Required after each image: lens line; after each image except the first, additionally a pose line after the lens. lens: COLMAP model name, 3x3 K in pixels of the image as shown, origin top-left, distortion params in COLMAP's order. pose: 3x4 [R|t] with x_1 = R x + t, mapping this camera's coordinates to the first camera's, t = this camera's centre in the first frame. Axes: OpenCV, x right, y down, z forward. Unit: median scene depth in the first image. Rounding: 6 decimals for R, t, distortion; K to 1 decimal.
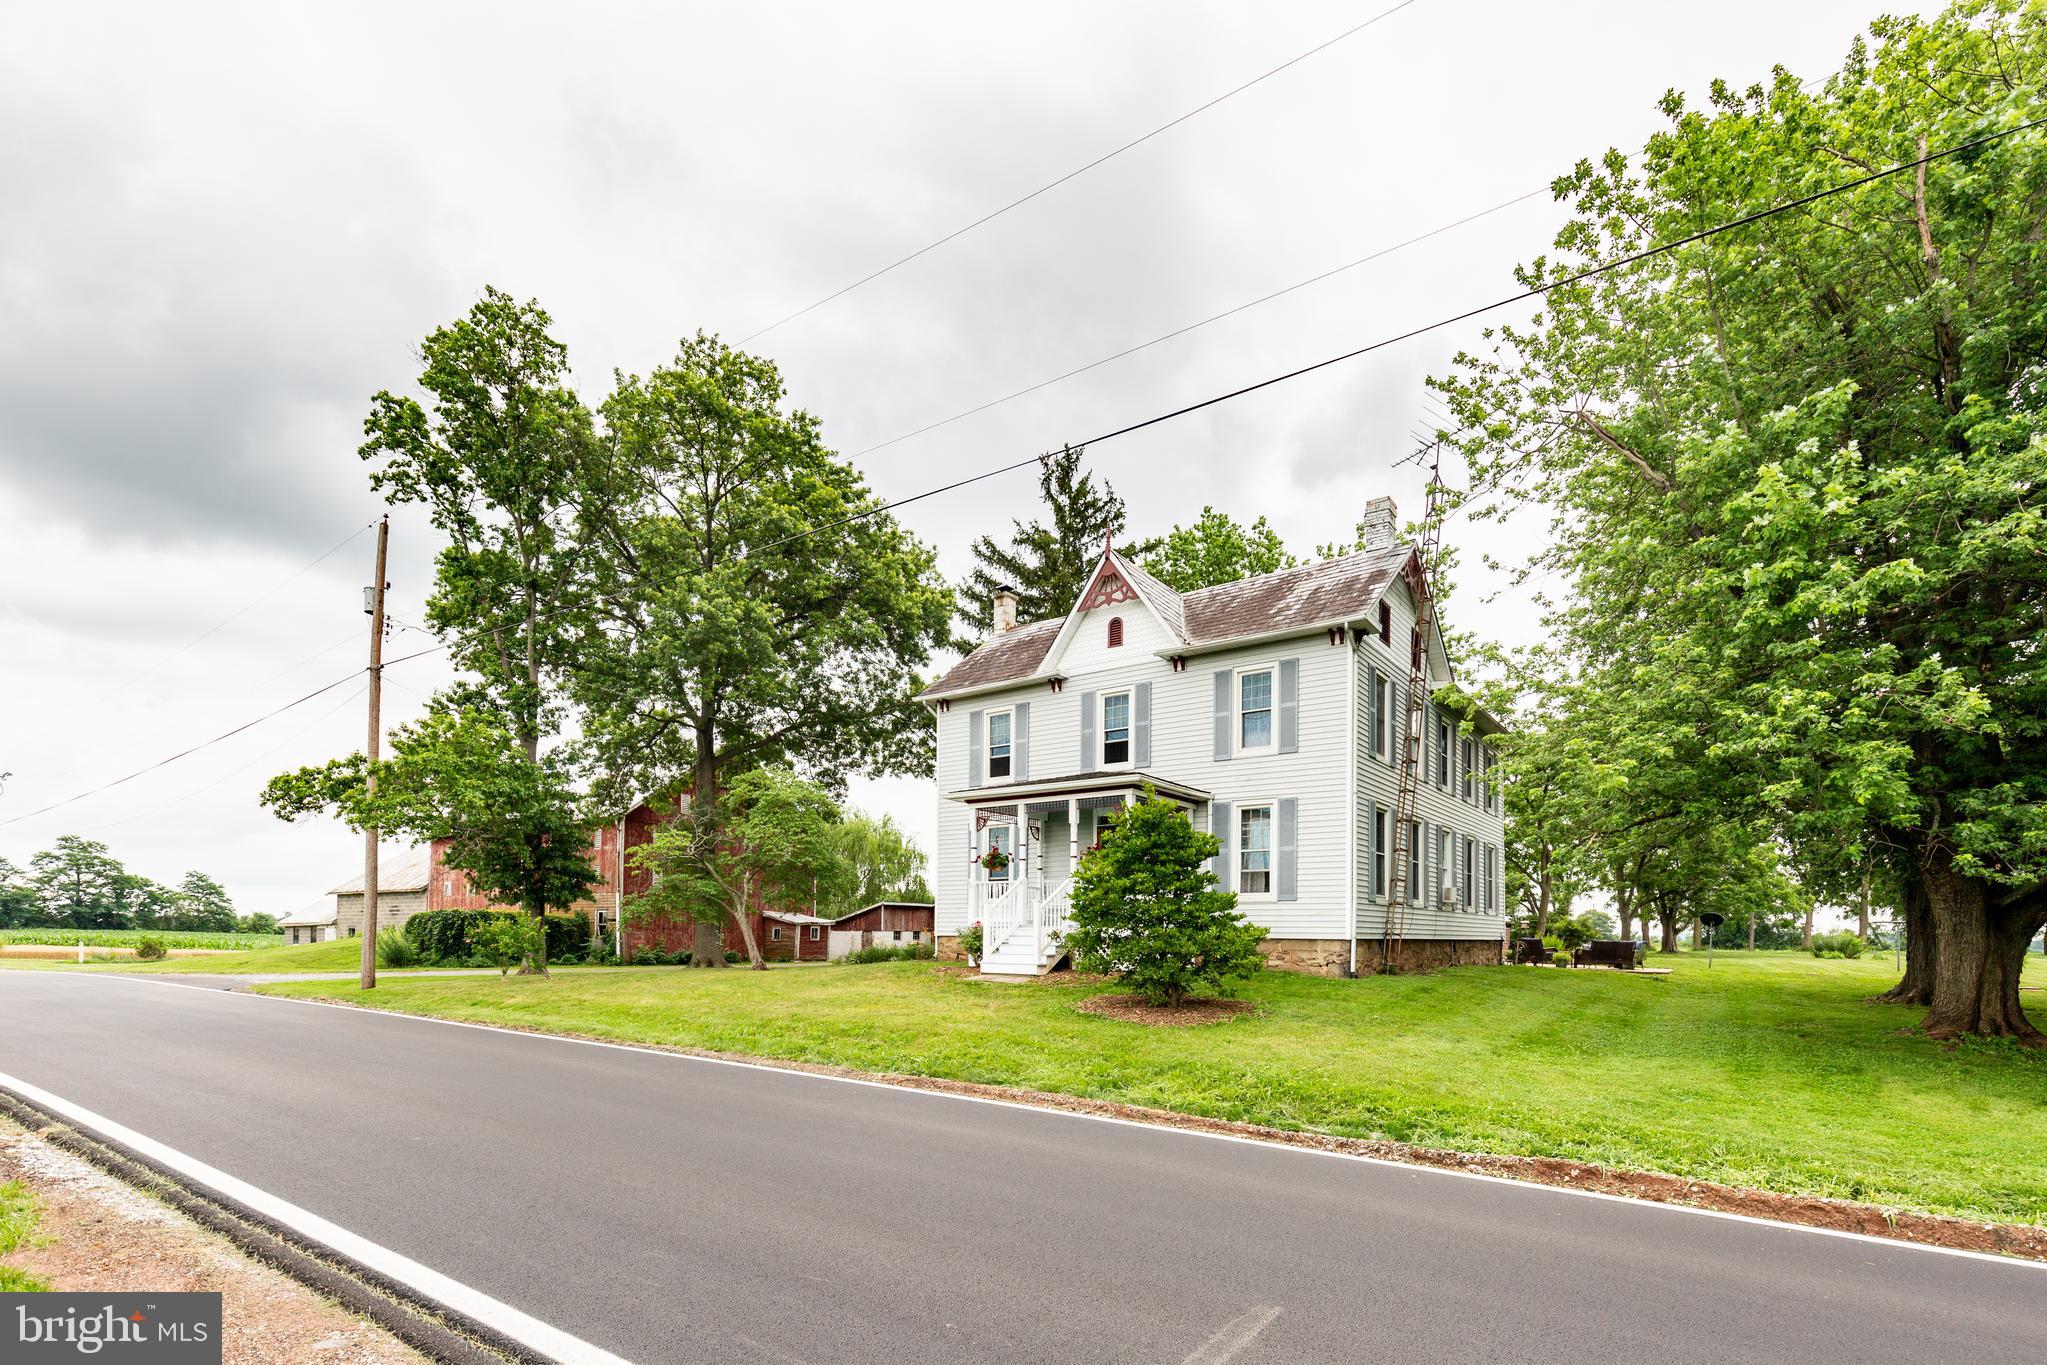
lens RADIAL K [[947.1, 0, 1023.5], [0, 947.1, 834.8], [0, 0, 1]] dist [-0.016818, 0.000147]
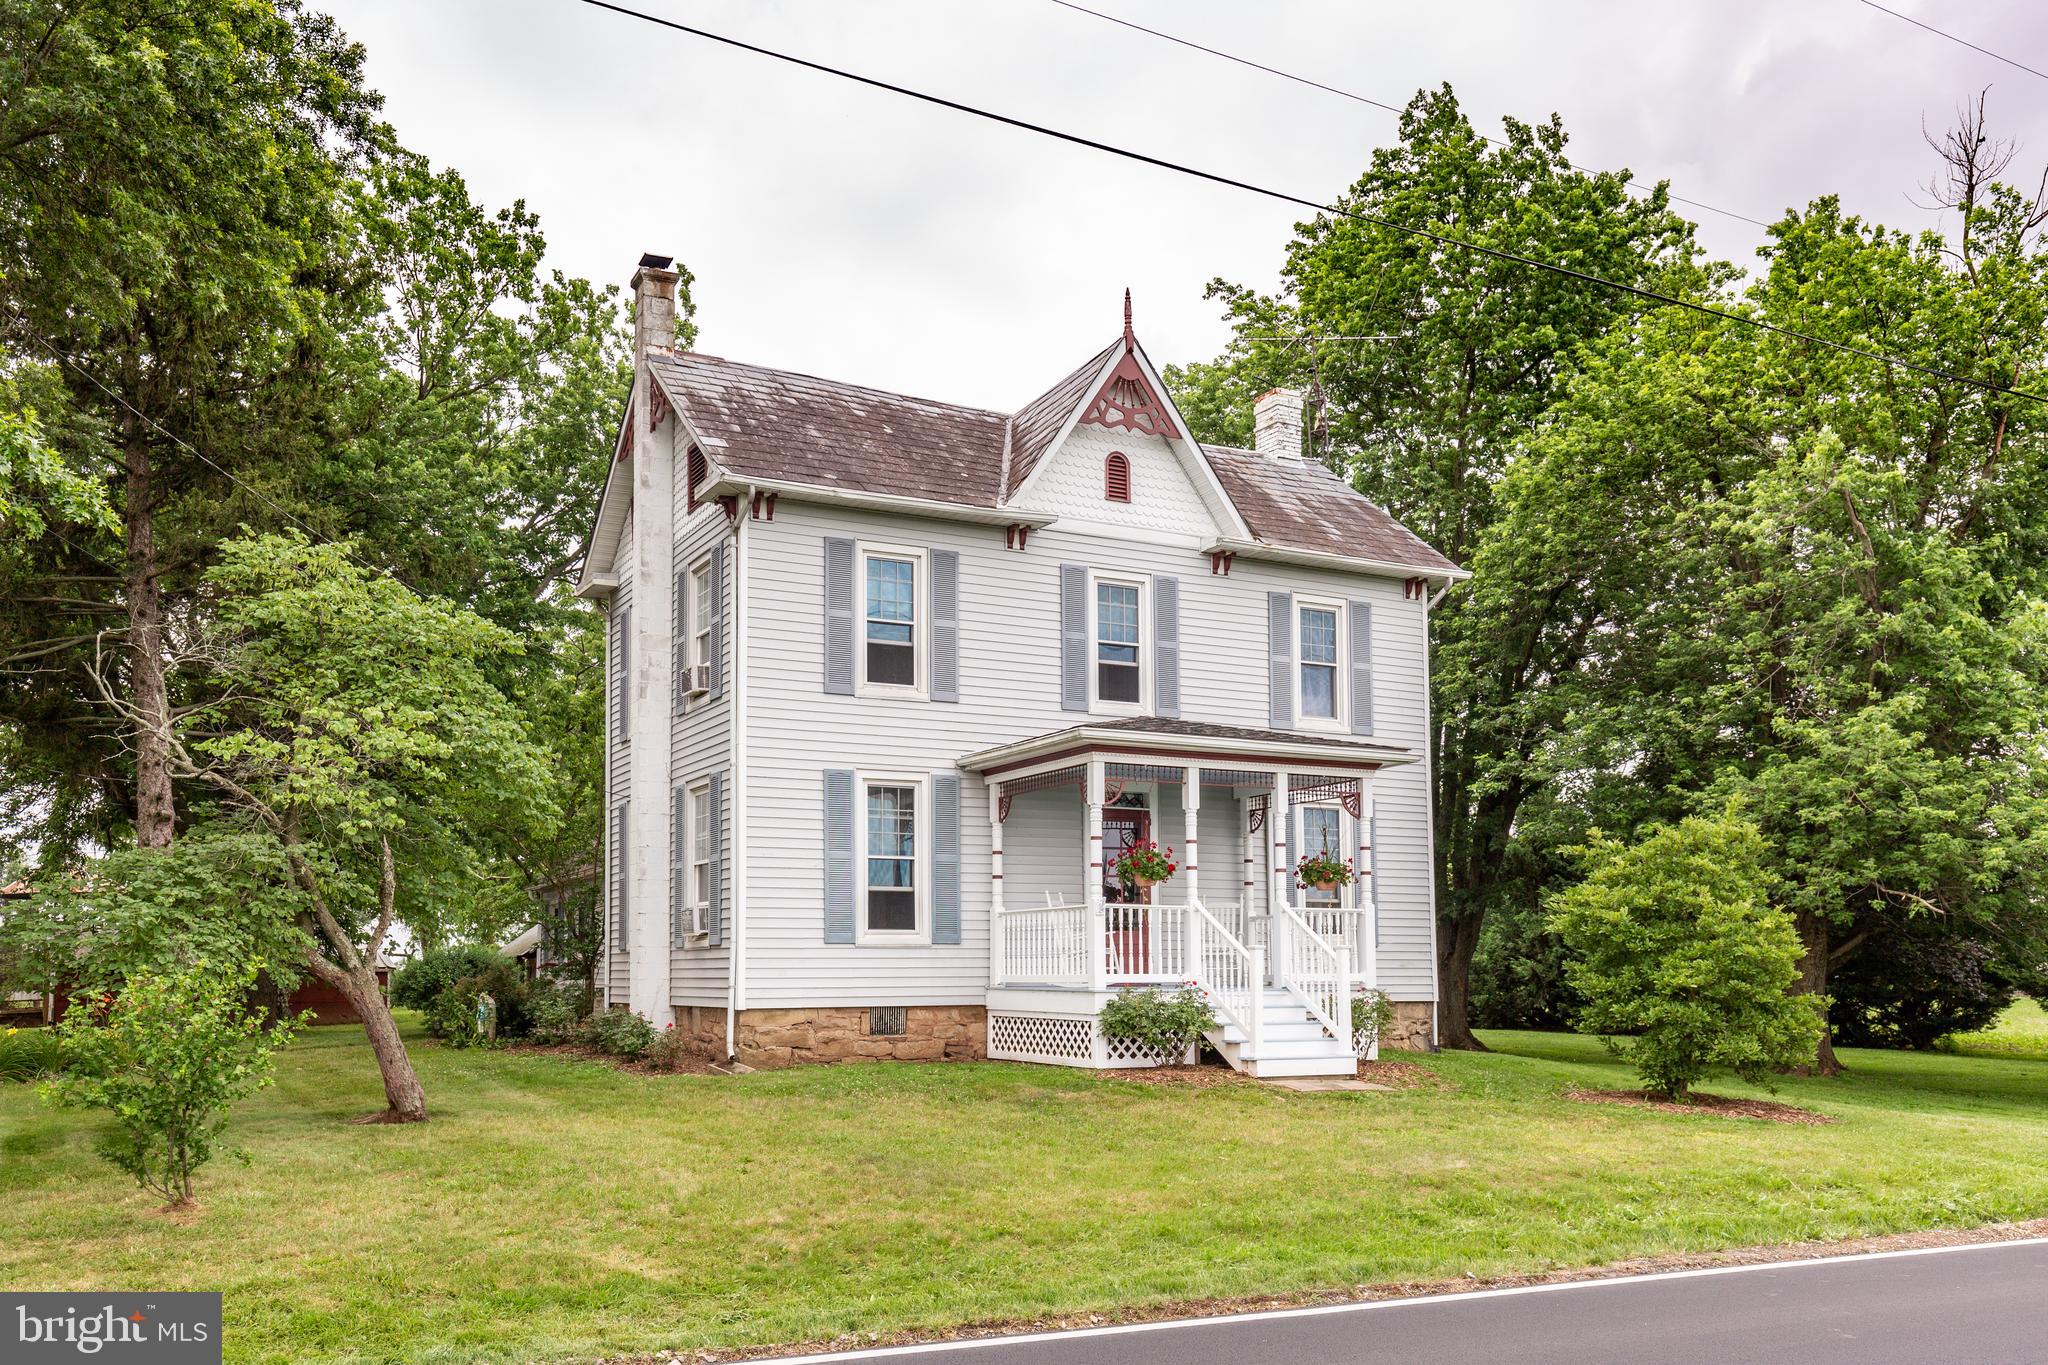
lens RADIAL K [[1641.1, 0, 951.6], [0, 1641.1, 724.1], [0, 0, 1]] dist [-0.002110, 0.003763]
pose [[0.475293, 0.128182, 0.870440, -0.851097], [-0.083383, 0.991440, -0.100471, 0.049221], [-0.875867, -0.024827, 0.481913, 0.625483]]
